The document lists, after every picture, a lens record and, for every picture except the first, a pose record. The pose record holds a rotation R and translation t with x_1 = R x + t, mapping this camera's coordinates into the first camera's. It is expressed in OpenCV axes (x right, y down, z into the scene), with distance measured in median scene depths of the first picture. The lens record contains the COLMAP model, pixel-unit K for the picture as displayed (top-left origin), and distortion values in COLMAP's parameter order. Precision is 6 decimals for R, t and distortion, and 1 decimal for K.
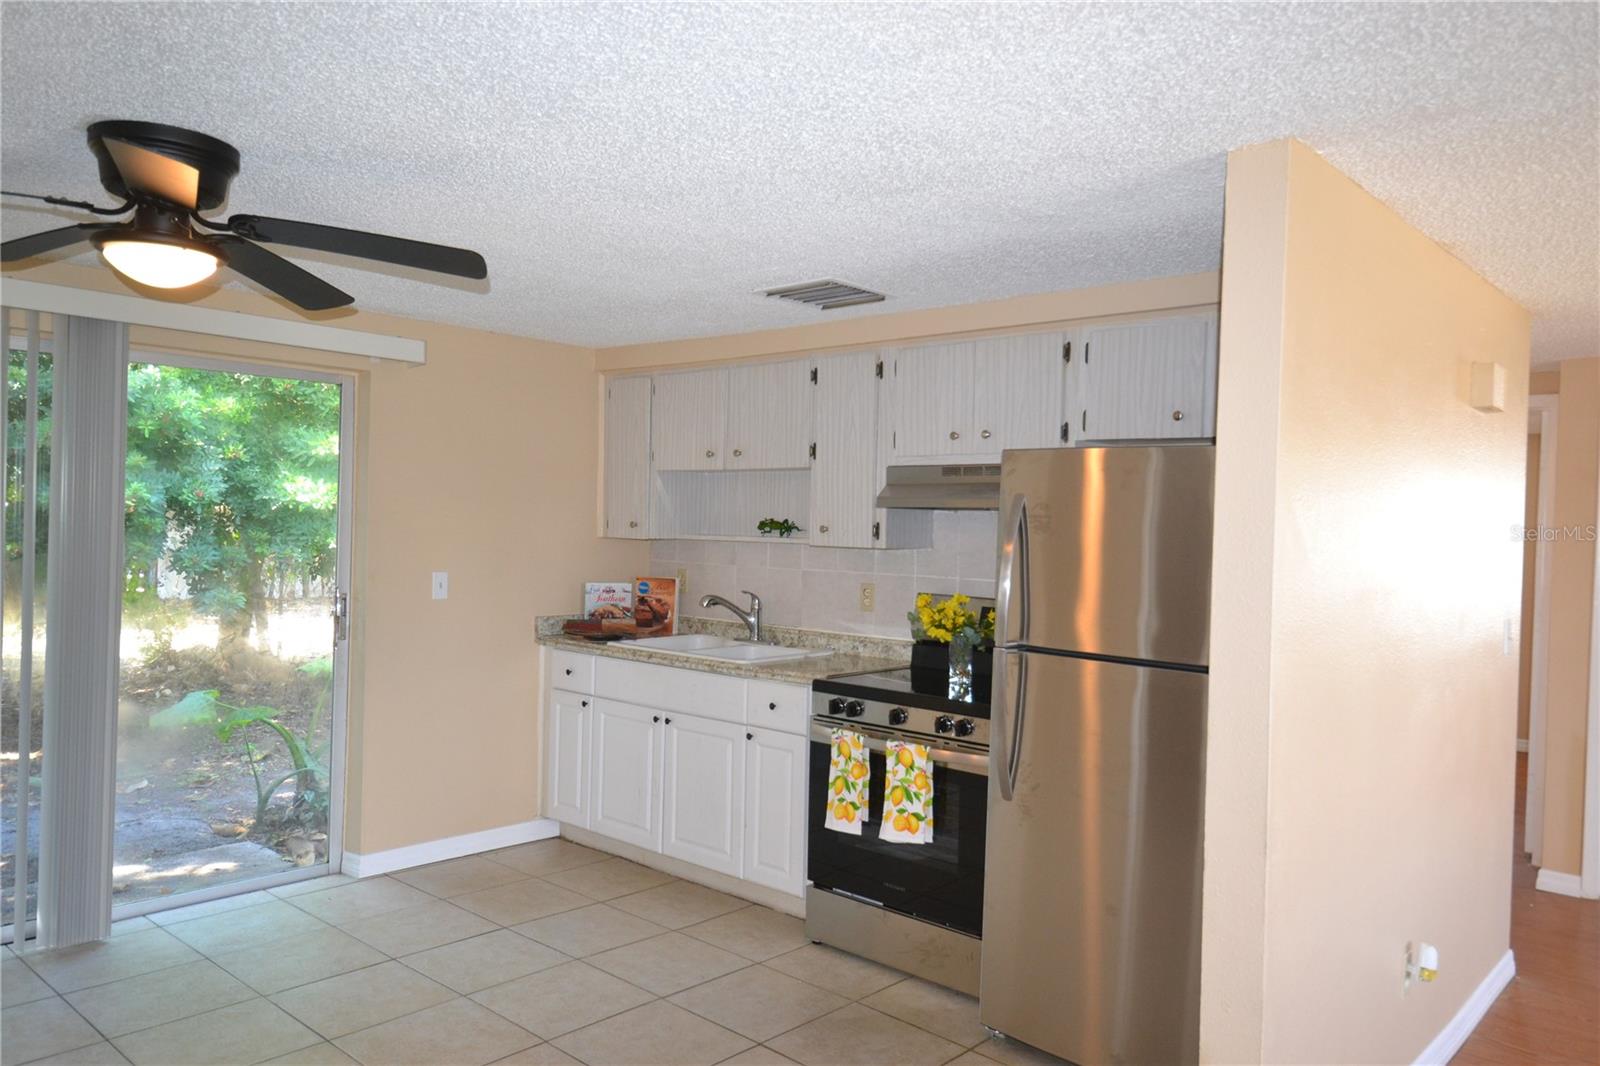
lens RADIAL K [[1159.2, 0, 789.8], [0, 1159.2, 529.1], [0, 0, 1]] dist [0.055448, -0.058731]
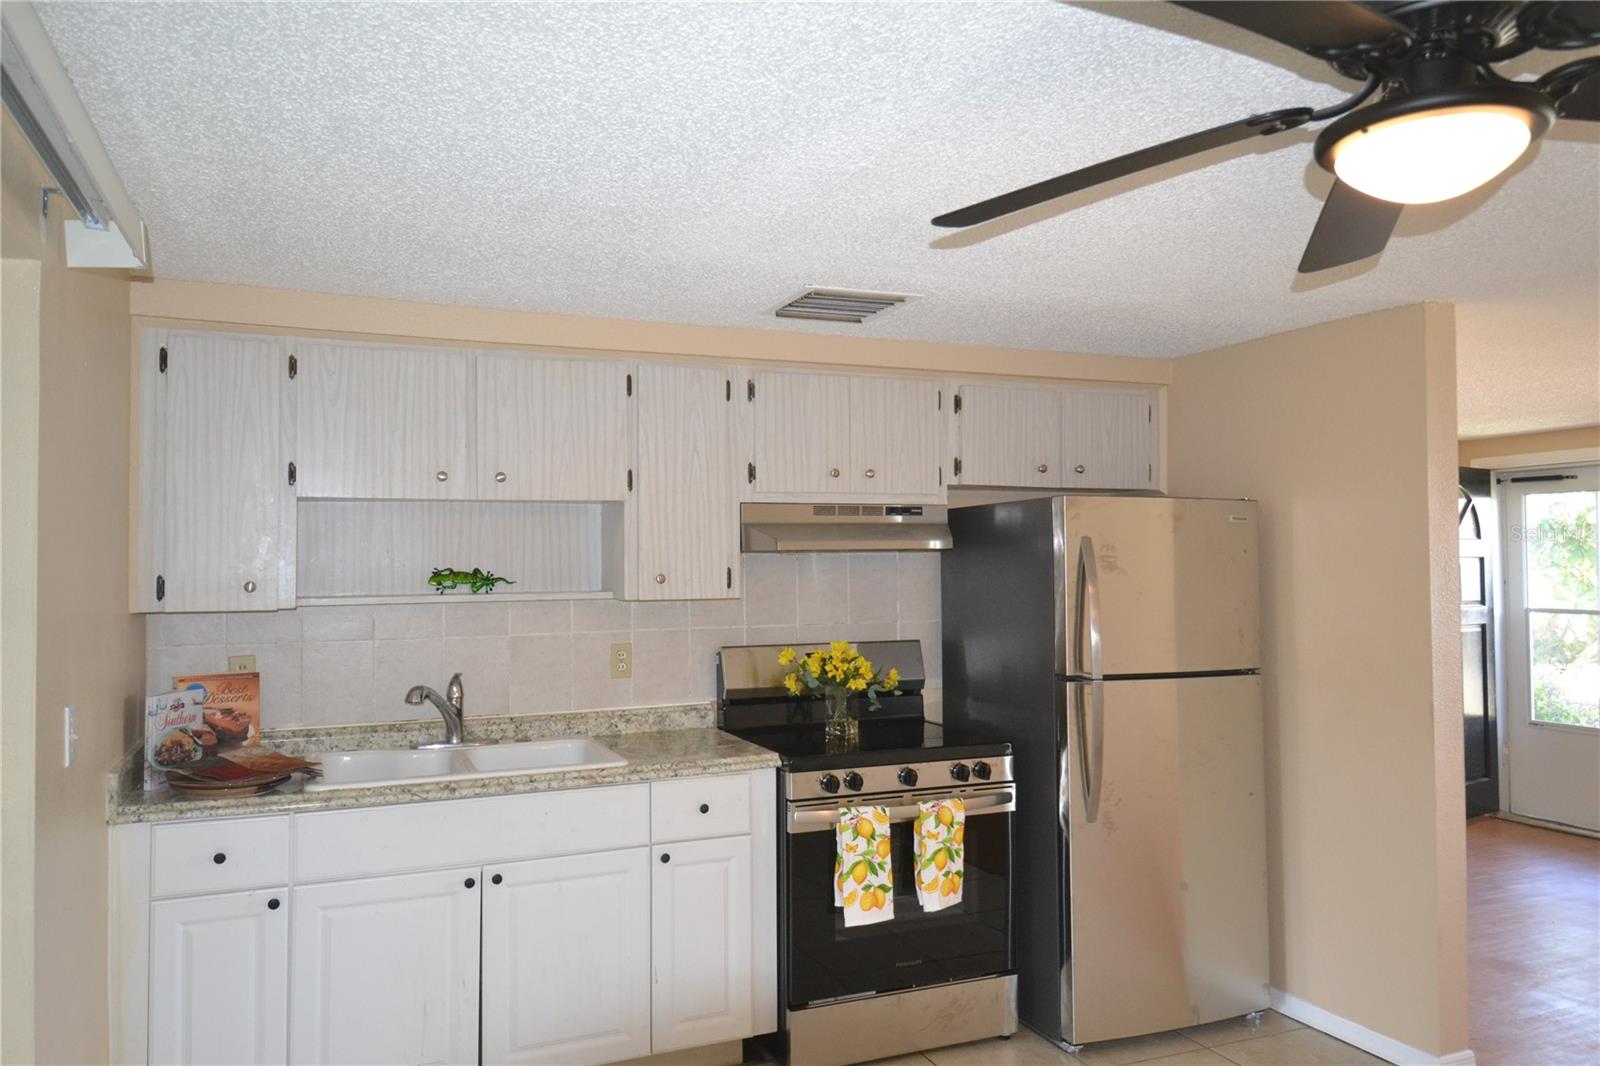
lens RADIAL K [[1159.2, 0, 789.6], [0, 1159.2, 527.3], [0, 0, 1]] dist [0.055448, -0.058731]
pose [[0.410311, 0.000847, 0.911945, -0.713403], [0.023673, 0.999653, -0.011580, -0.025792], [-0.911638, 0.026340, 0.410148, 0.632216]]
